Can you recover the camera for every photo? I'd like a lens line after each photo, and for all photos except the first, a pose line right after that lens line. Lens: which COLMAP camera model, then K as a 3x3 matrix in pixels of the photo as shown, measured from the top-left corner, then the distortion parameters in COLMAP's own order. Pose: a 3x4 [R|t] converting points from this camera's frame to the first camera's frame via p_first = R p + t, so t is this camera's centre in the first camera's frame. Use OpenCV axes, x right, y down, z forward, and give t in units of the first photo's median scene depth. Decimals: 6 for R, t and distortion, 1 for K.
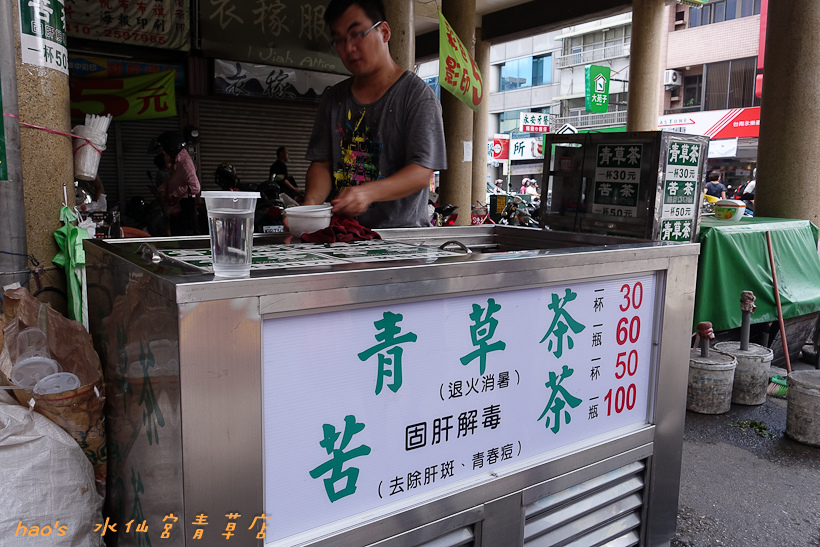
lens RADIAL K [[646.2, 0, 410.0], [0, 646.2, 273.5], [0, 0, 1]] dist [0.010882, -0.049487]
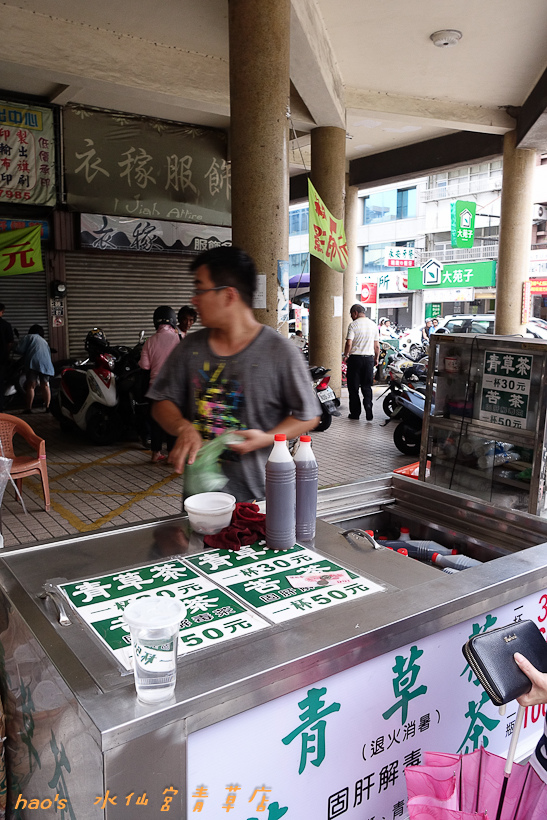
lens RADIAL K [[646.2, 0, 273.5], [0, 646.2, 410.0], [0, 0, 1]] dist [0.010882, -0.049487]
pose [[0.999986, -0.004772, 0.002133, -0.032811], [0.004735, 0.999838, 0.017348, -0.132455], [-0.002215, -0.017338, 0.999847, 0.023523]]
